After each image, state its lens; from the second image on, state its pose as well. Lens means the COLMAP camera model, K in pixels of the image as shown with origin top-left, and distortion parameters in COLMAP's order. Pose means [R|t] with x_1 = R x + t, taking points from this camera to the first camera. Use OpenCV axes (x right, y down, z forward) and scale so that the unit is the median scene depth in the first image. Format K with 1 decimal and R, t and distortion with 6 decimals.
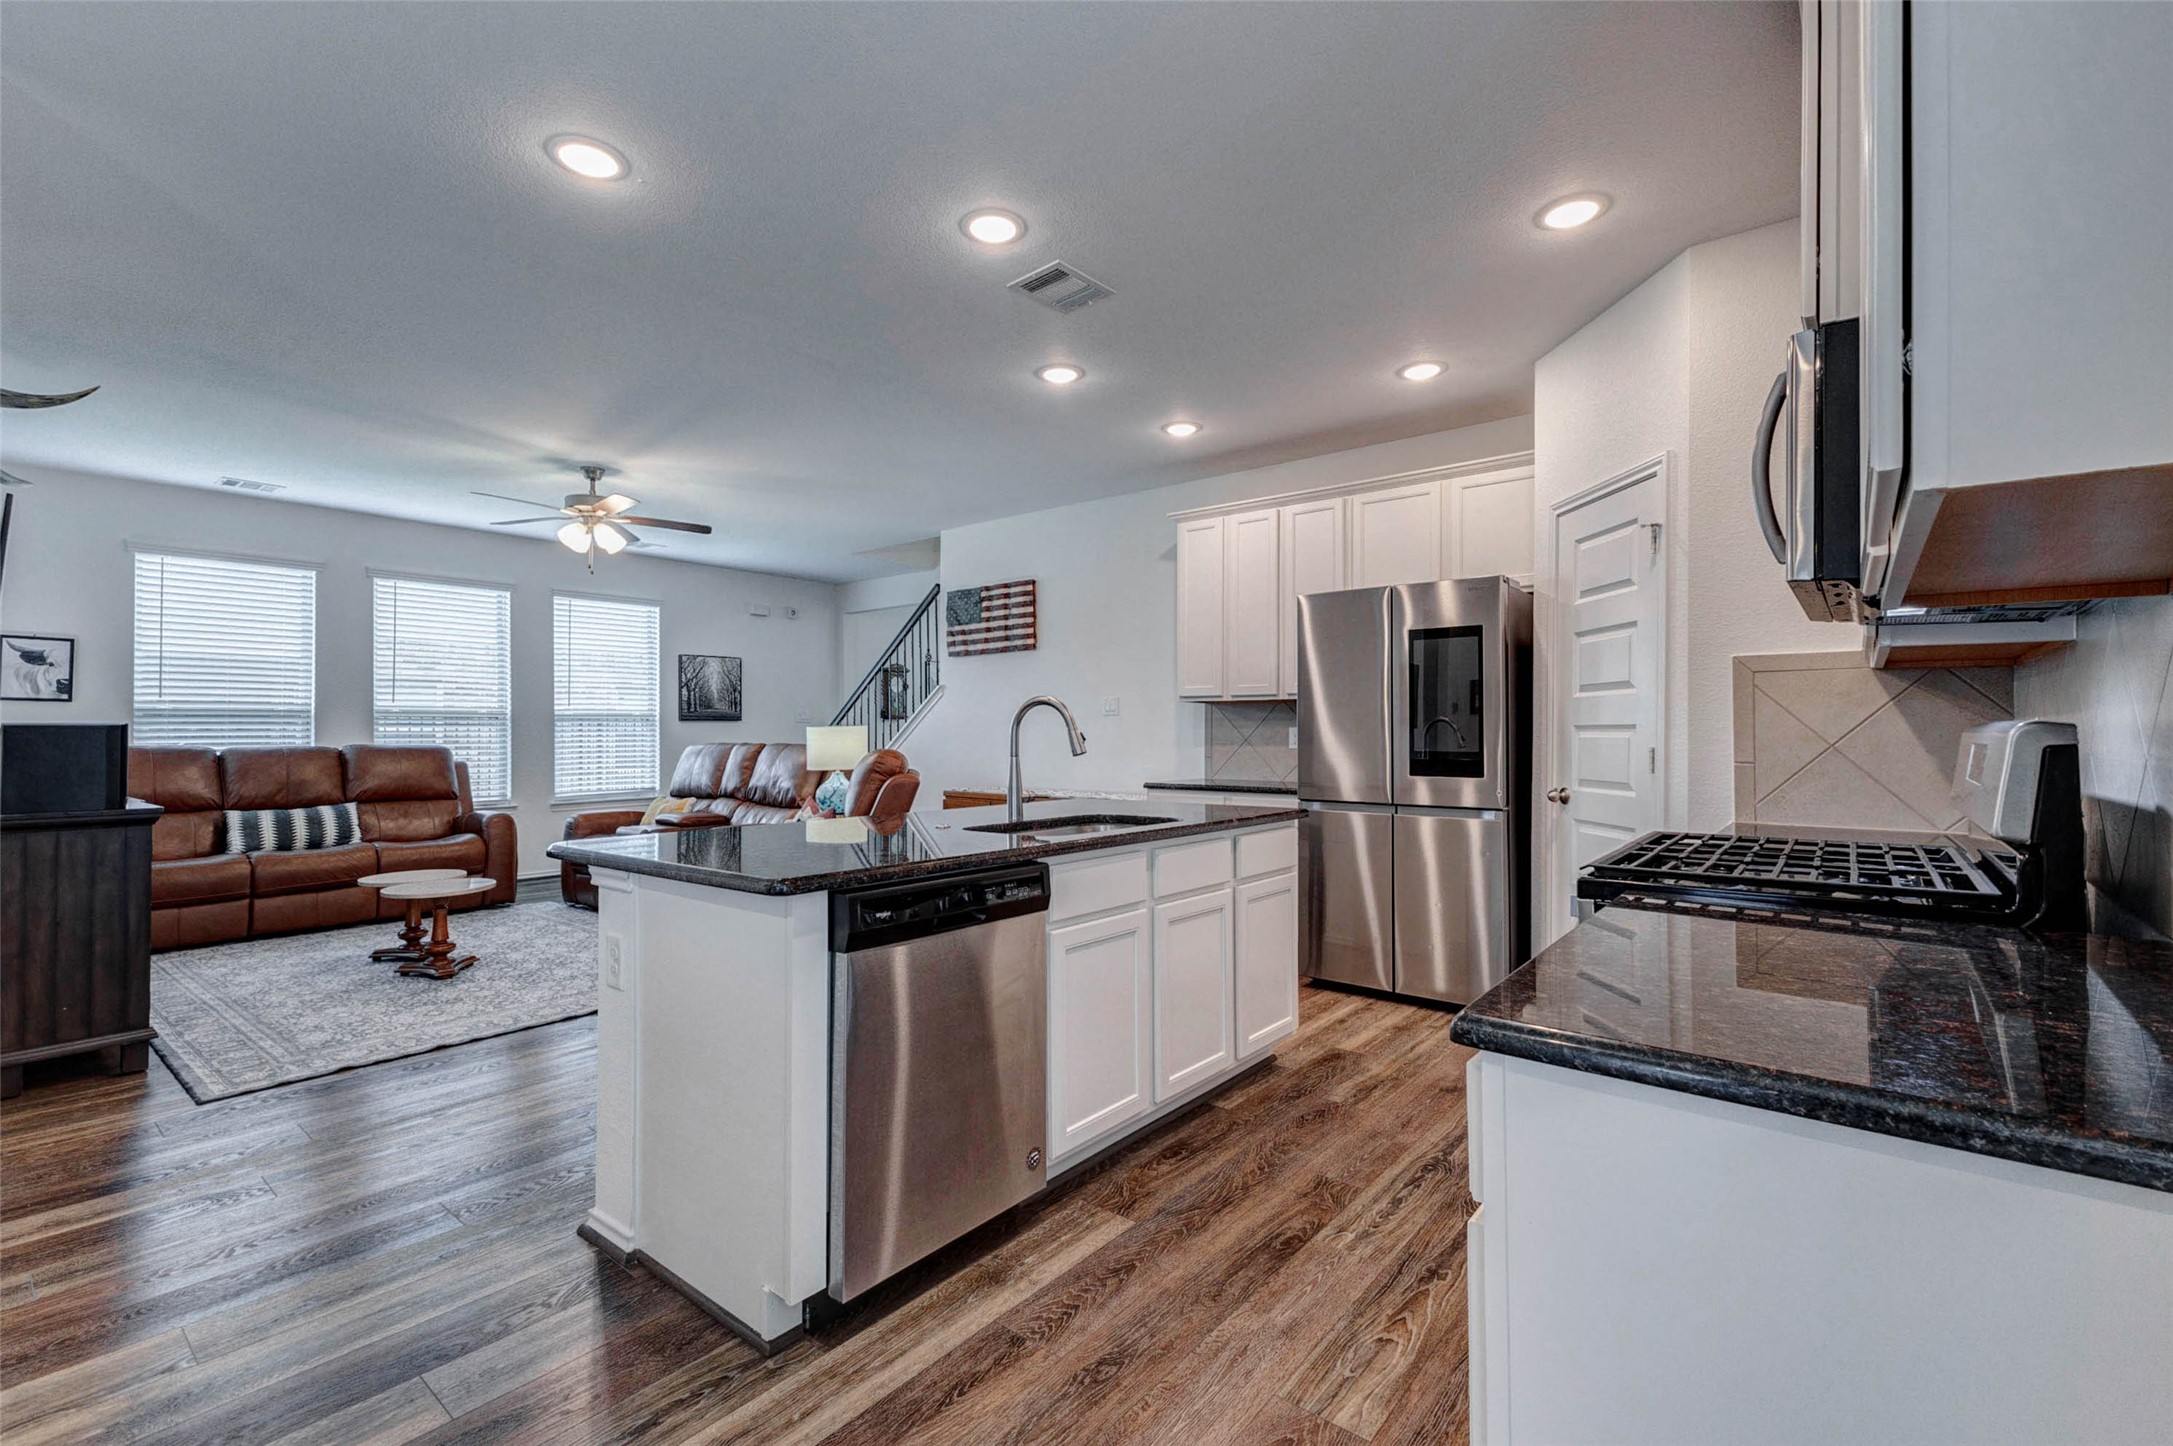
lens RADIAL K [[948.8, 0, 1071.1], [0, 948.8, 724.4], [0, 0, 1]] dist [0.005872, -0.000068]
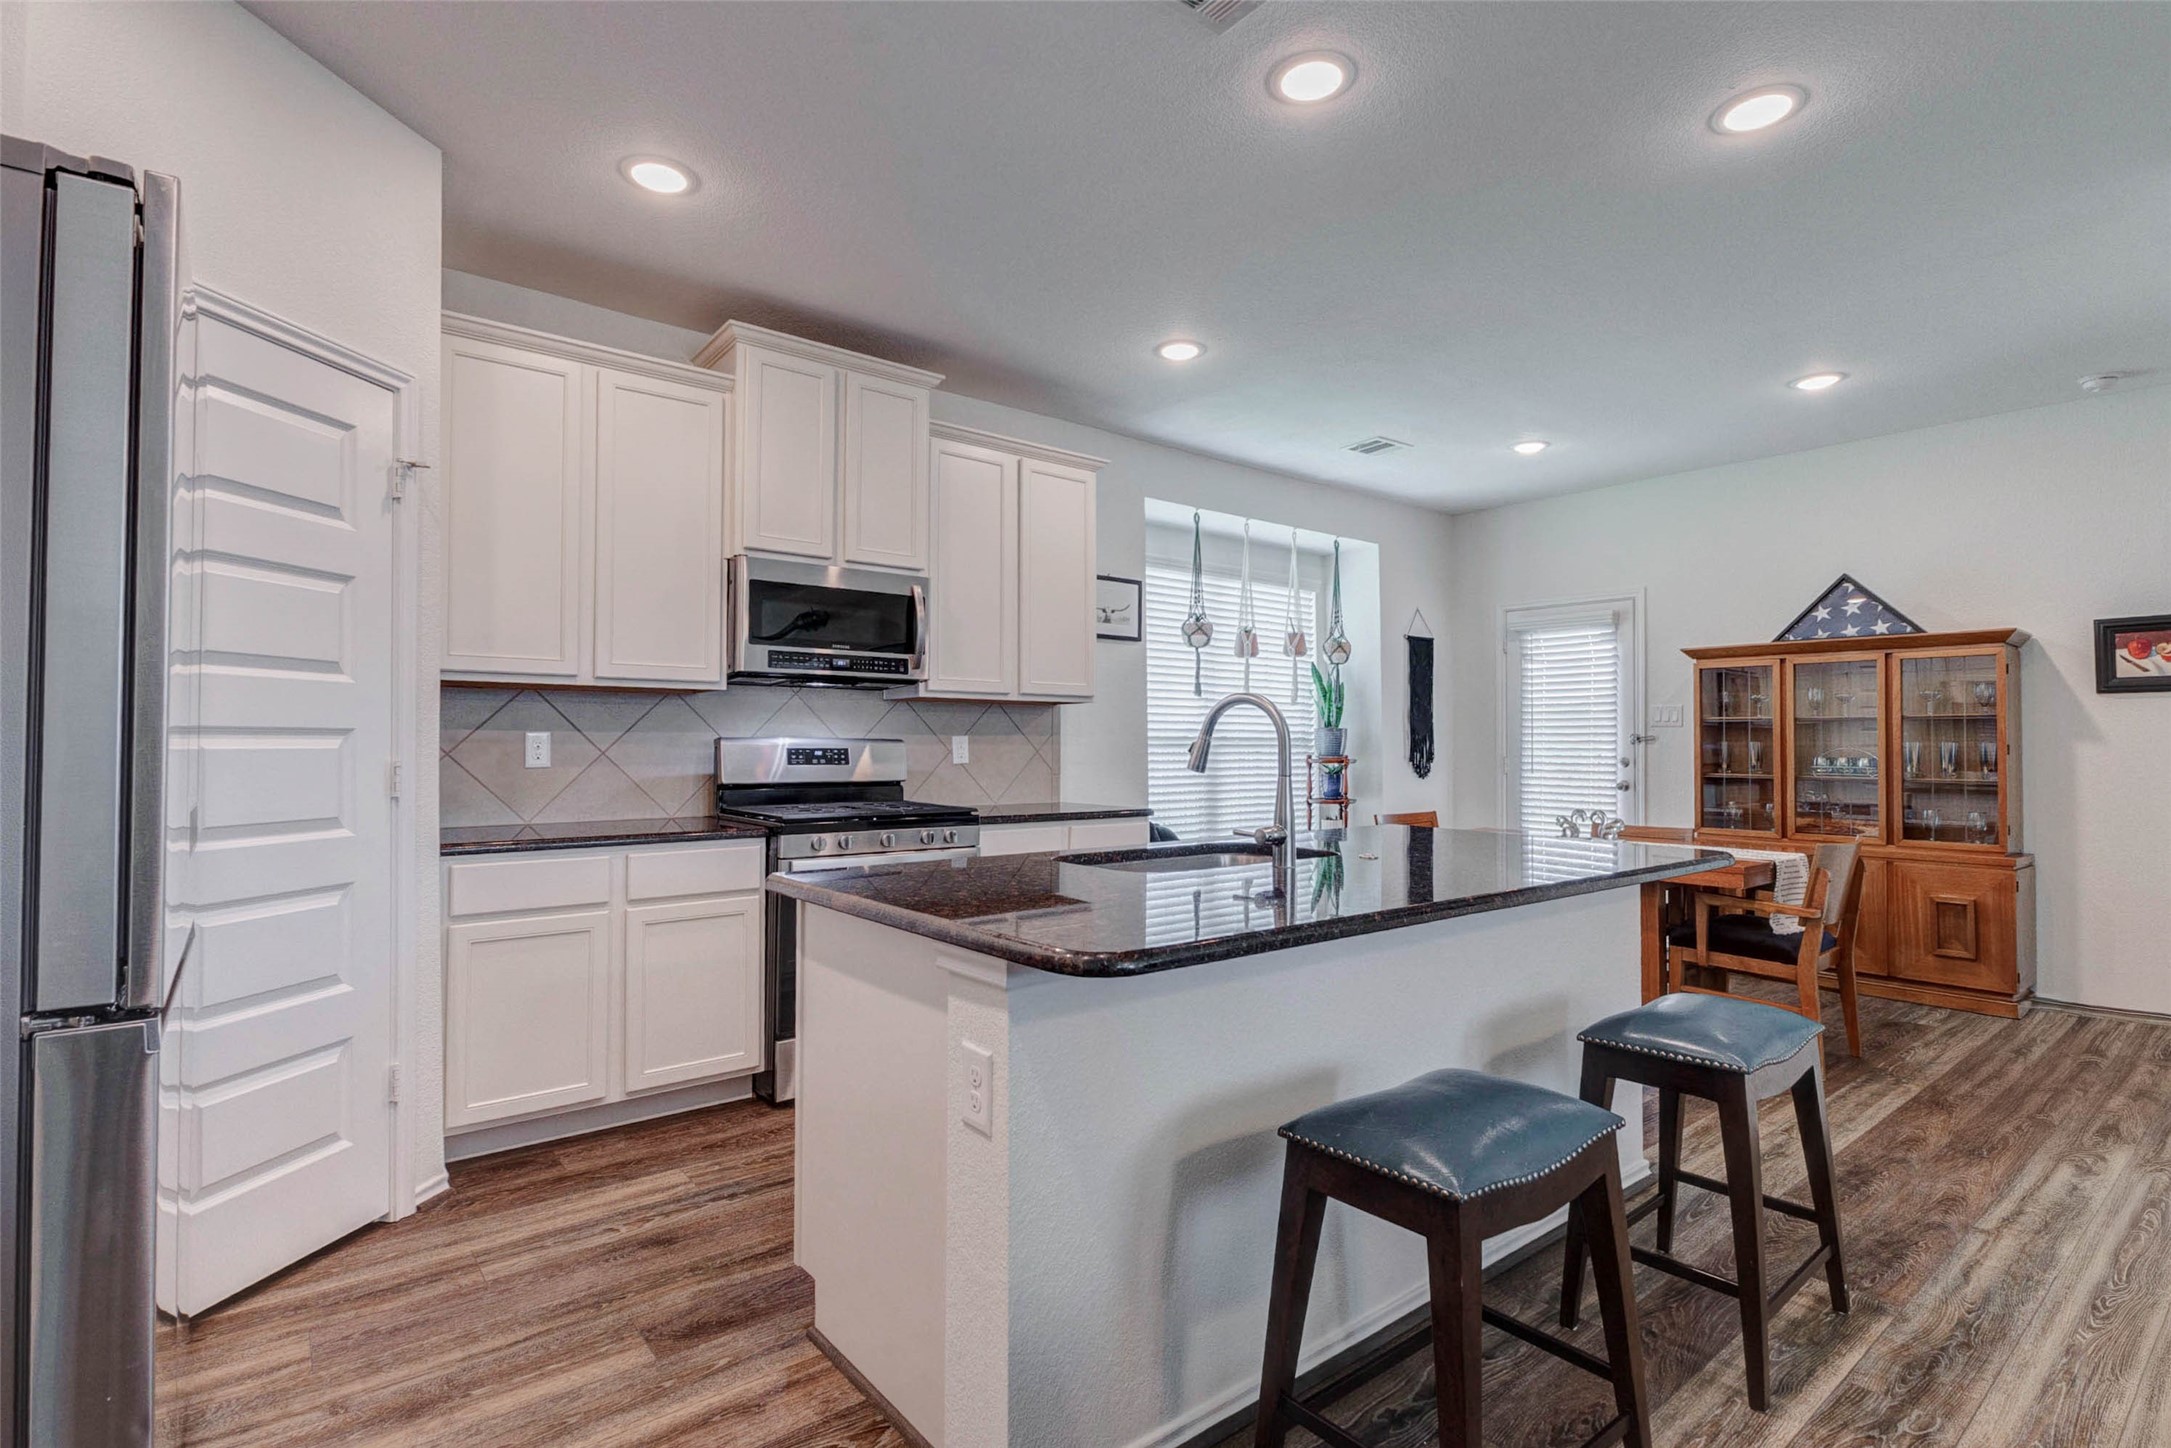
lens RADIAL K [[1054.8, 0, 1085.5], [0, 1054.8, 724.0], [0, 0, 1]] dist [-0.004223, 0.000041]
pose [[-0.979650, -0.000621, 0.200712, -0.038720], [-0.005726, 0.999675, -0.024854, 0.006861], [-0.200632, -0.025497, -0.979335, 0.924813]]
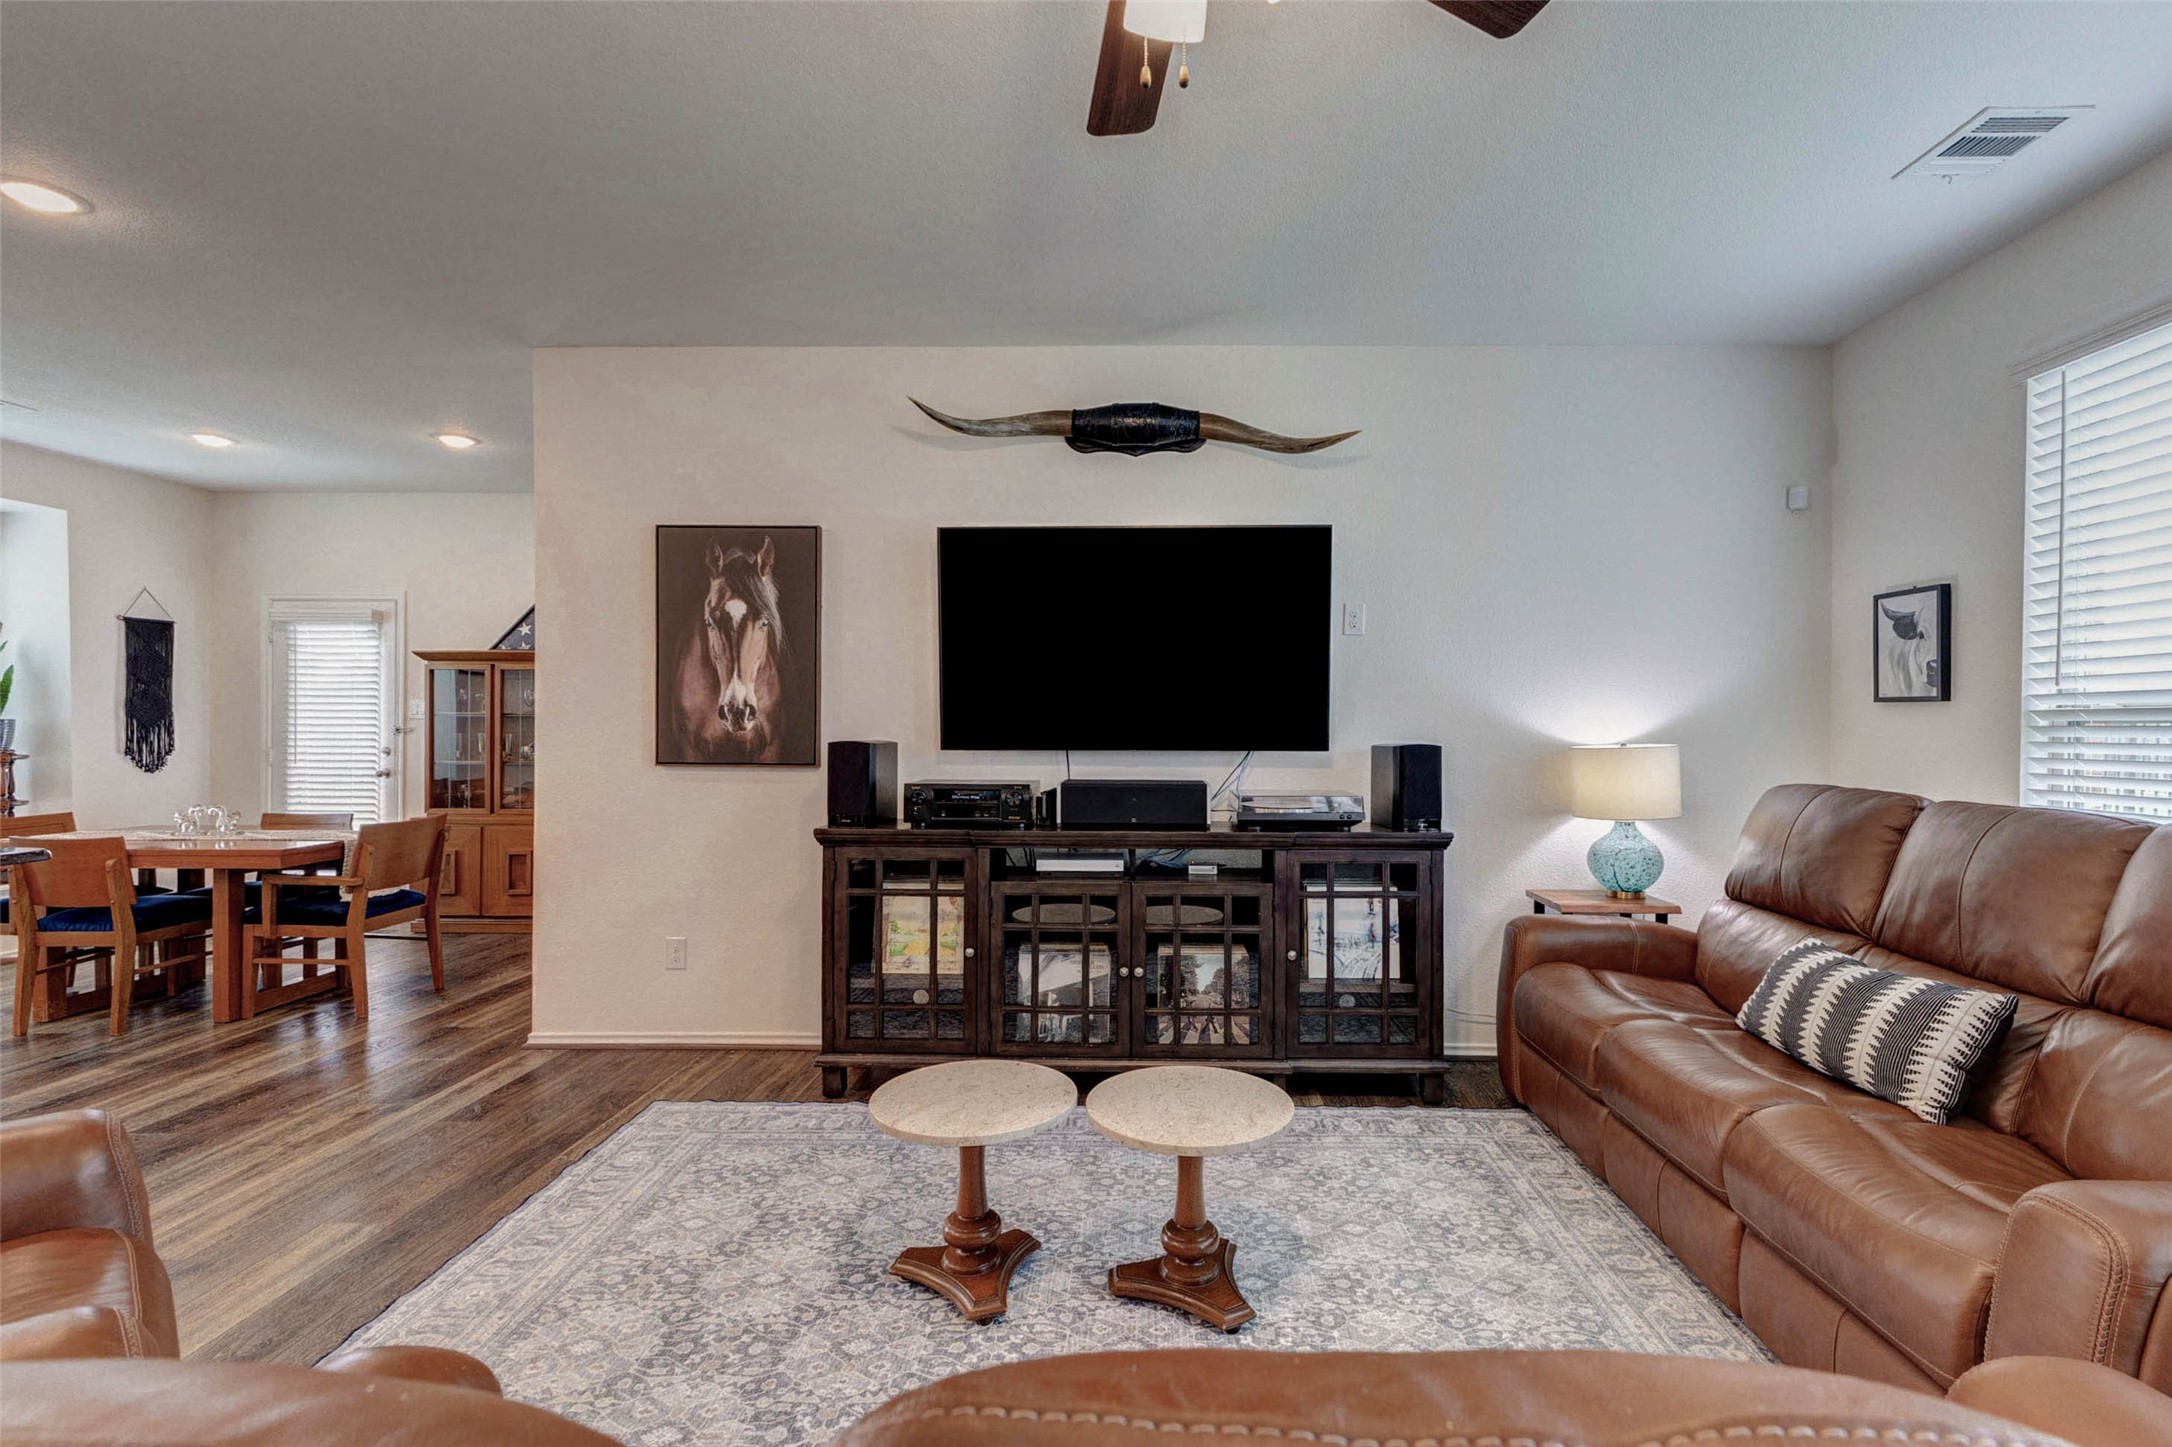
lens RADIAL K [[978.0, 0, 1152.8], [0, 978.0, 725.7], [0, 0, 1]] dist [0.010833, -0.000022]
pose [[-0.781828, -0.001168, -0.623493, -0.343218], [0.001109, 0.999994, -0.003264, -0.008052], [0.623493, -0.003243, -0.781822, 1.136123]]
